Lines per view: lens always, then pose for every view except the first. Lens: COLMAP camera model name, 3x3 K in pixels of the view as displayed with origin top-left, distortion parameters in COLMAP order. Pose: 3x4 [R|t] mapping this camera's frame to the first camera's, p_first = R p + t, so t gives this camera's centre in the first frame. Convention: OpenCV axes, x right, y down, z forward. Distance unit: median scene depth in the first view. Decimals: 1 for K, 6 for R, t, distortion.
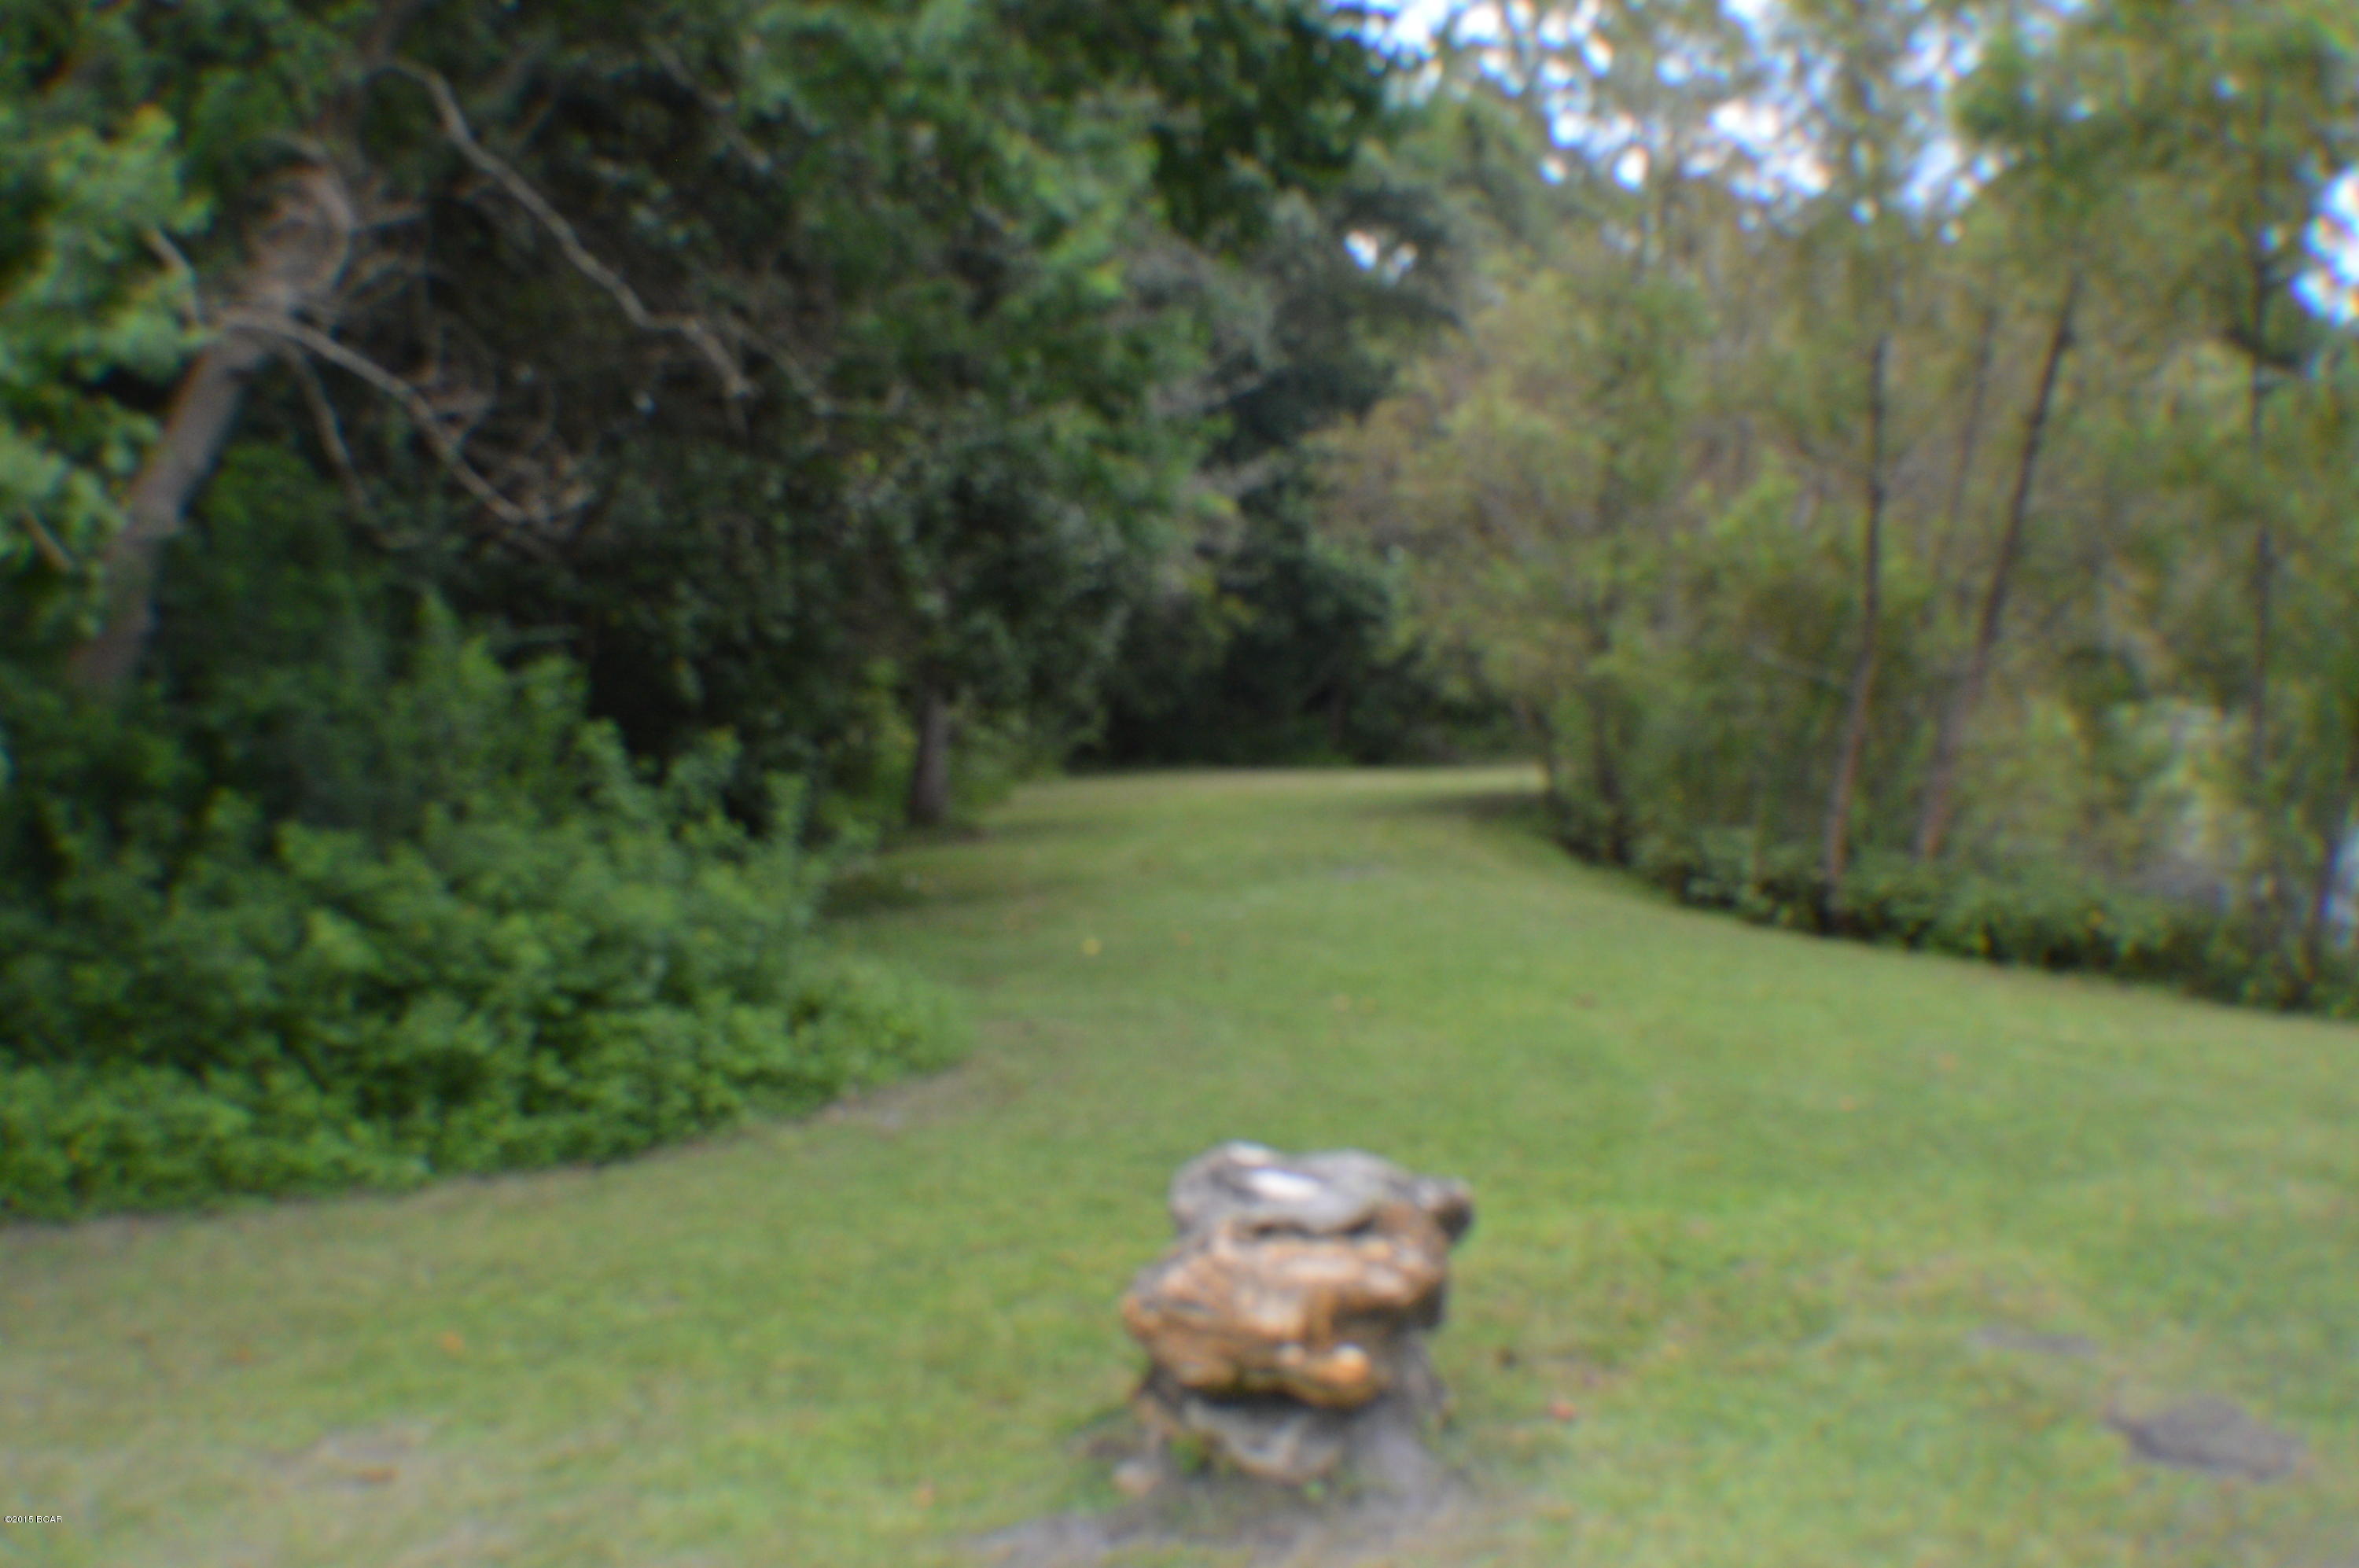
lens RADIAL K [[3050.0, 0, 1179.5], [0, 3050.0, 784.0], [0, 0, 1]] dist [-0.004308, -0.001019]
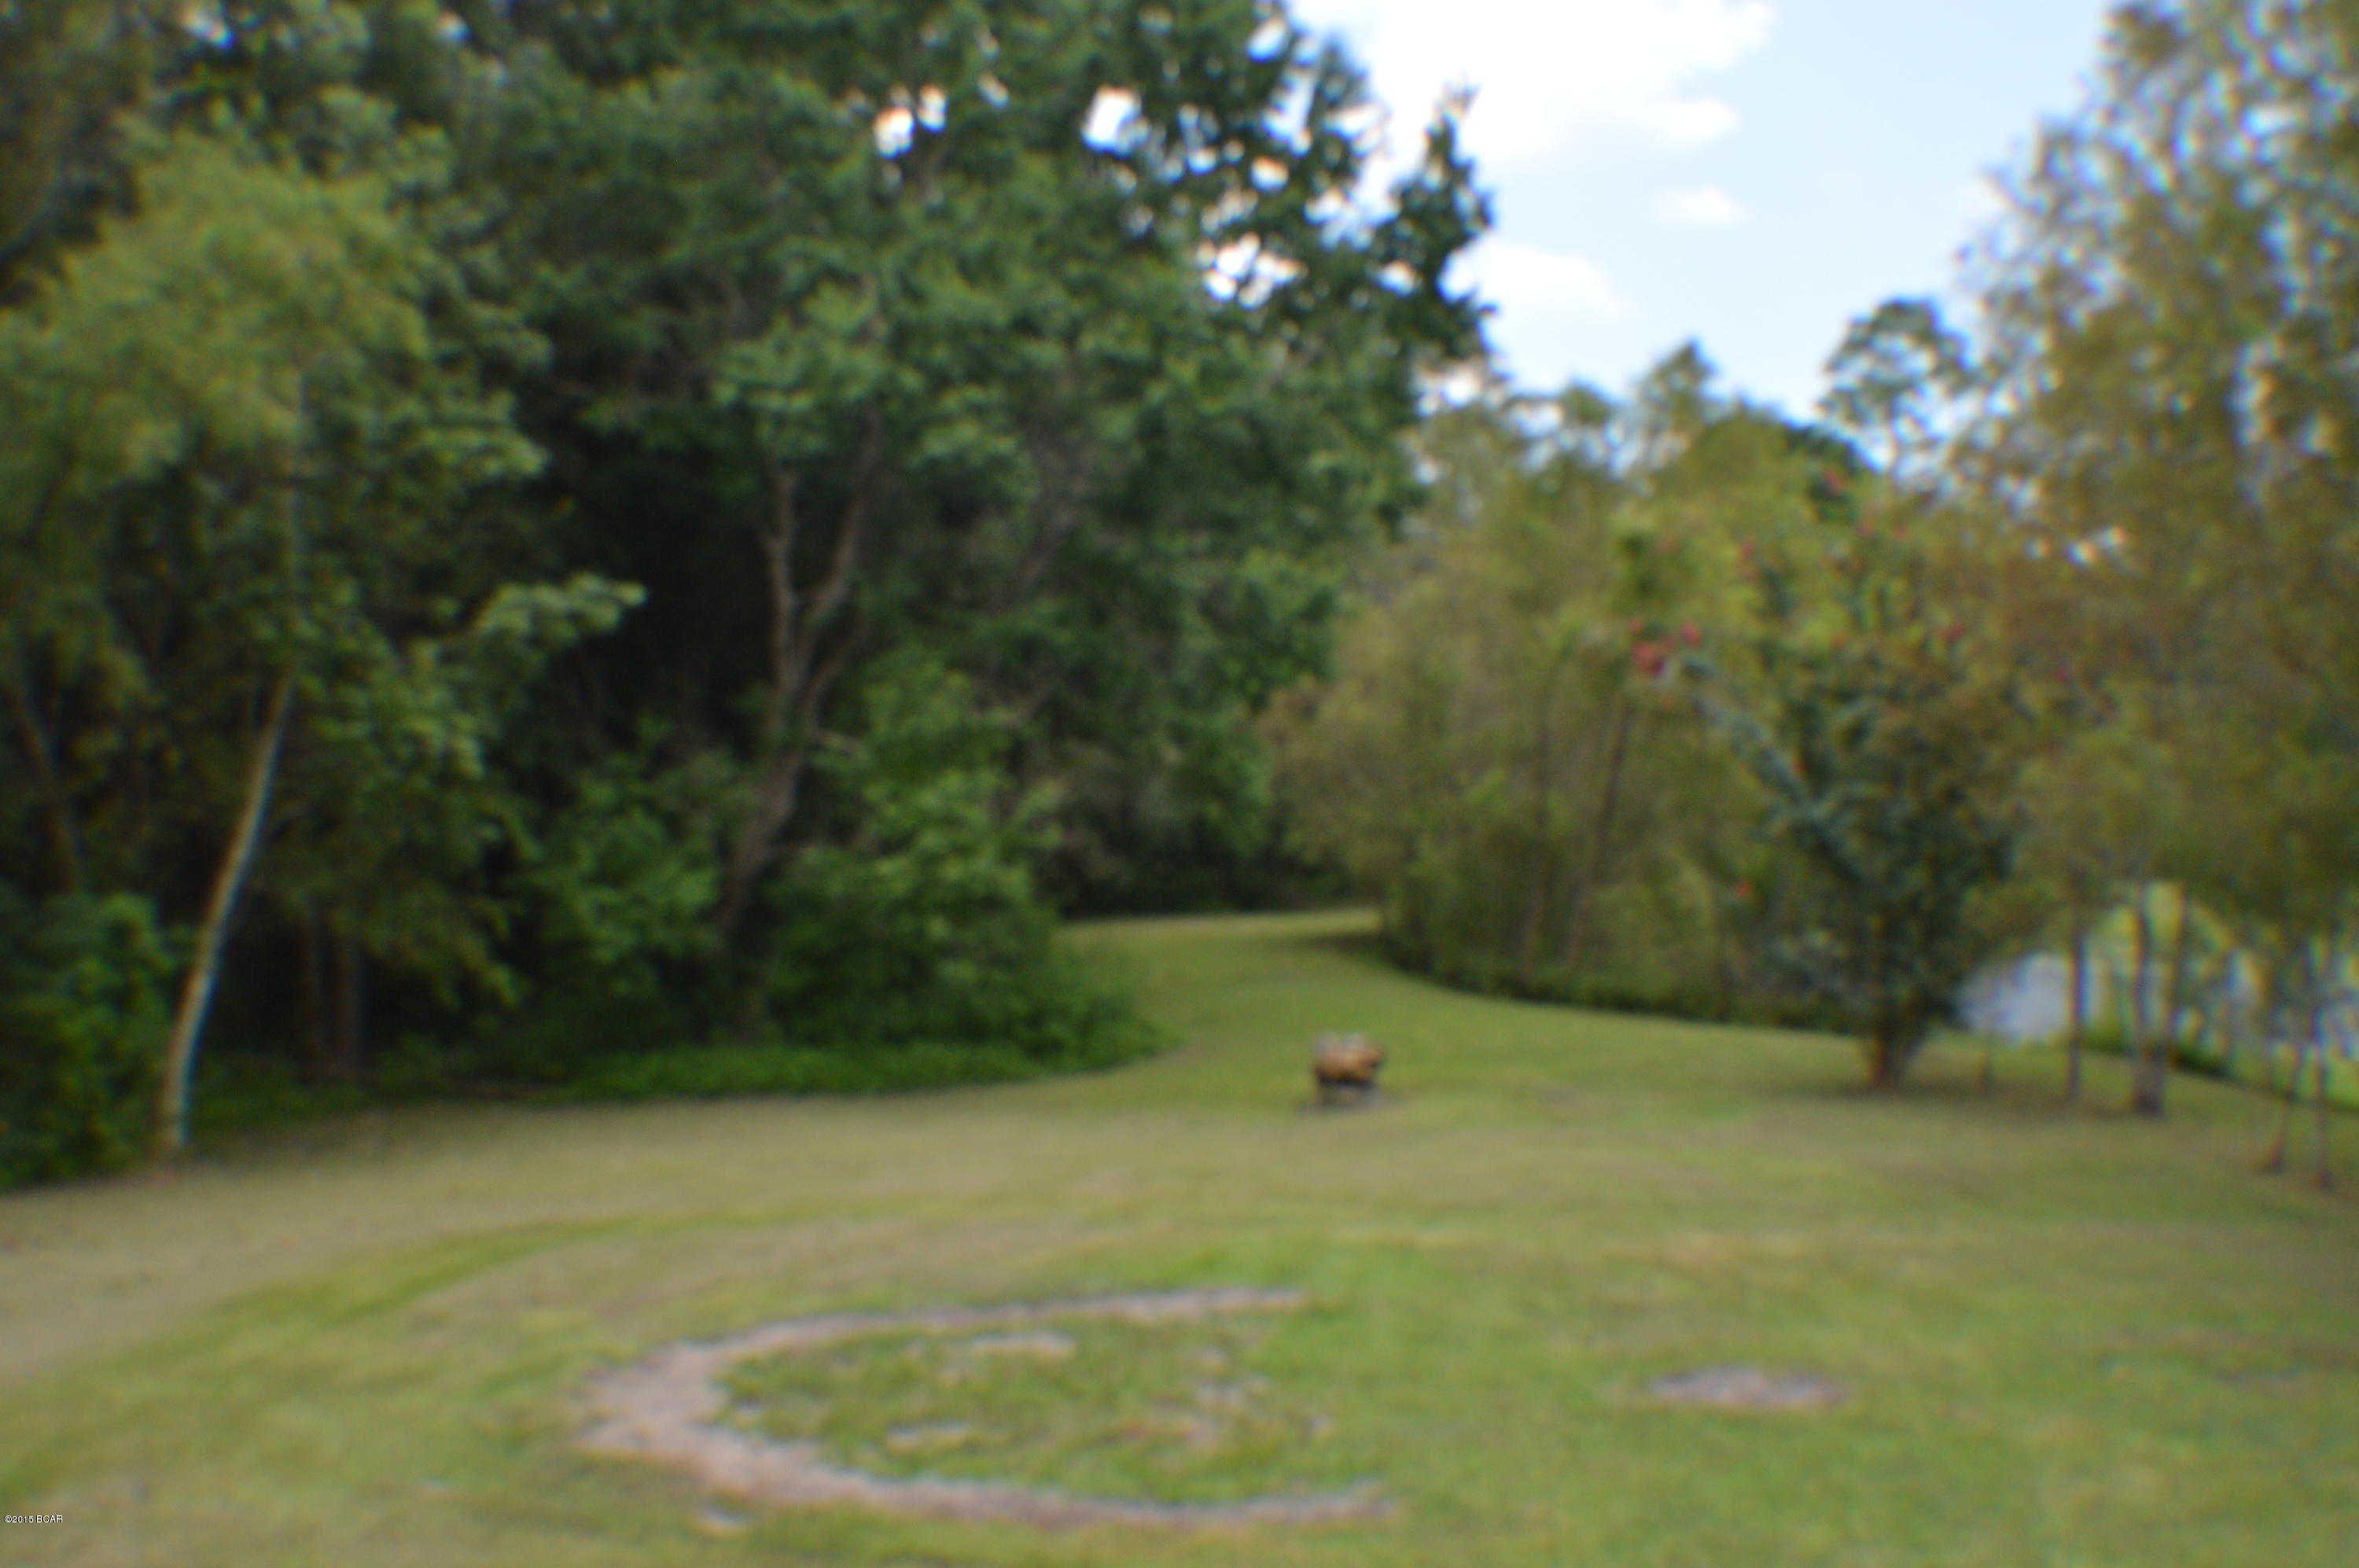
lens RADIAL K [[2981.4, 0, 1179.5], [0, 2981.4, 784.0], [0, 0, 1]] dist [-0.119563, 0.042998]
pose [[0.997961, -0.023961, 0.059155, -0.125589], [0.026566, 0.998693, -0.043658, -0.015331], [-0.058031, 0.045141, 0.997294, -0.920074]]
